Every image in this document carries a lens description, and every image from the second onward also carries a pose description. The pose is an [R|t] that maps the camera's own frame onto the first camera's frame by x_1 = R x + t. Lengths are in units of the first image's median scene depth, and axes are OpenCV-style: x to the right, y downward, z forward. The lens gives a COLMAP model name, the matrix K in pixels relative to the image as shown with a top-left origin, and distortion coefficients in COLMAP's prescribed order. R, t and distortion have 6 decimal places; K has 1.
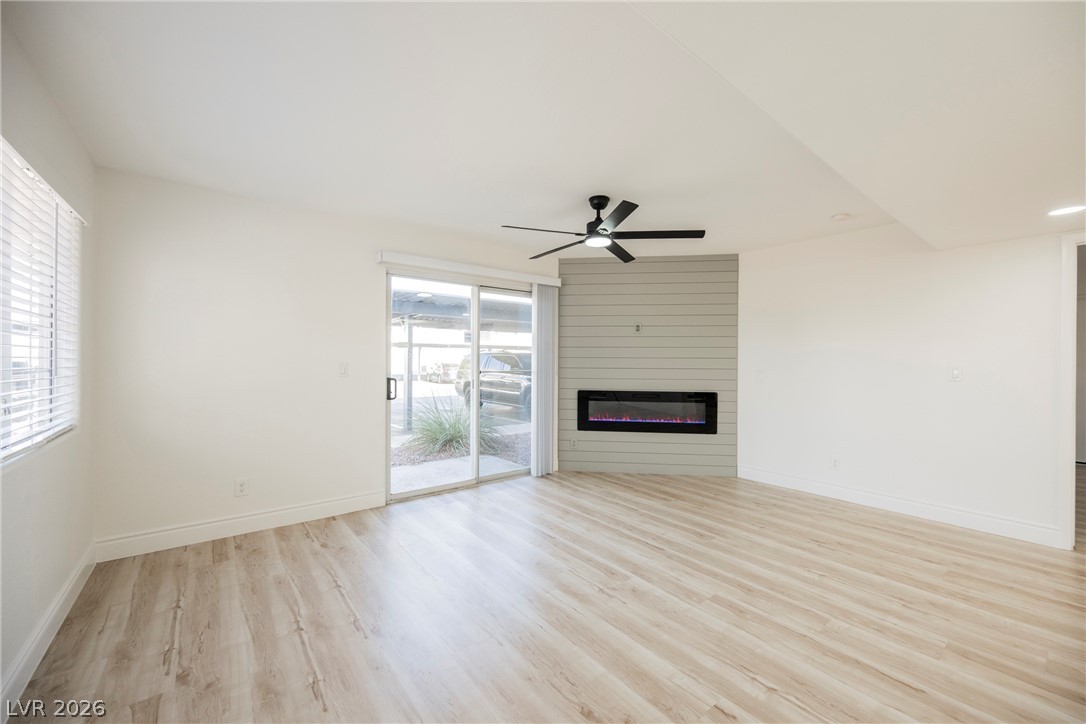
lens RADIAL K [[424.7, 0, 539.7], [0, 424.7, 358.8], [0, 0, 1]] dist [-0.002336, 0.000197]
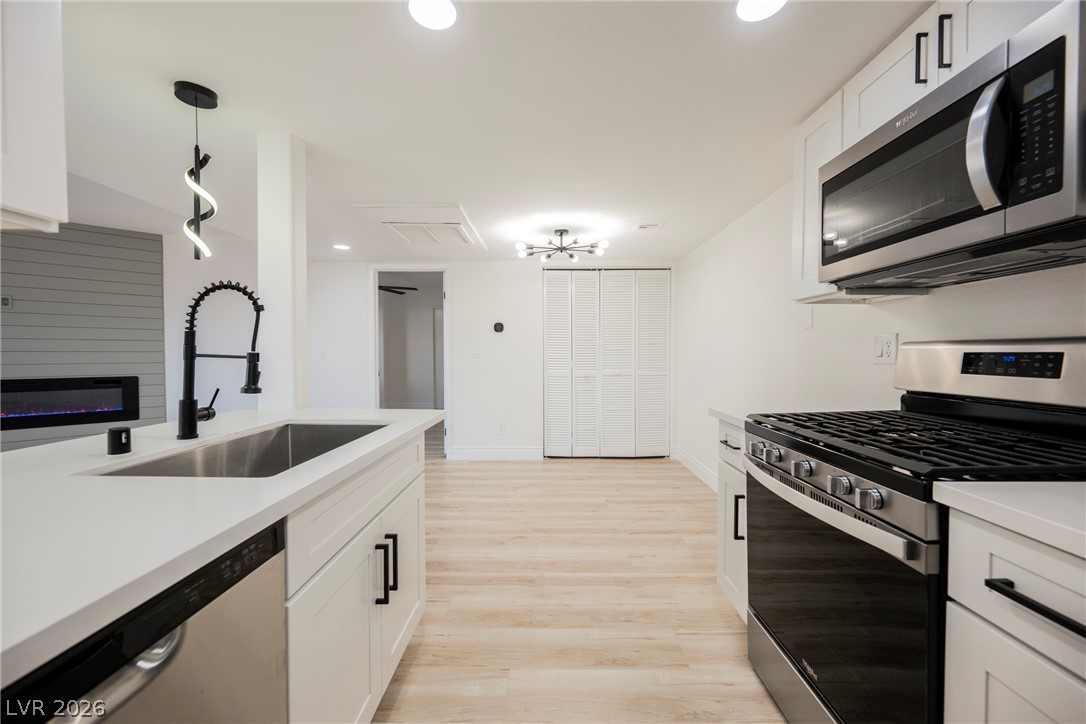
lens RADIAL K [[424.7, 0, 552.3], [0, 424.7, 363.1], [0, 0, 1]] dist [-0.002336, 0.000197]
pose [[0.615309, -0.019988, 0.788032, 0.354004], [-0.001861, 0.999639, 0.026808, 0.032672], [-0.788284, -0.017962, 0.615050, -0.478352]]
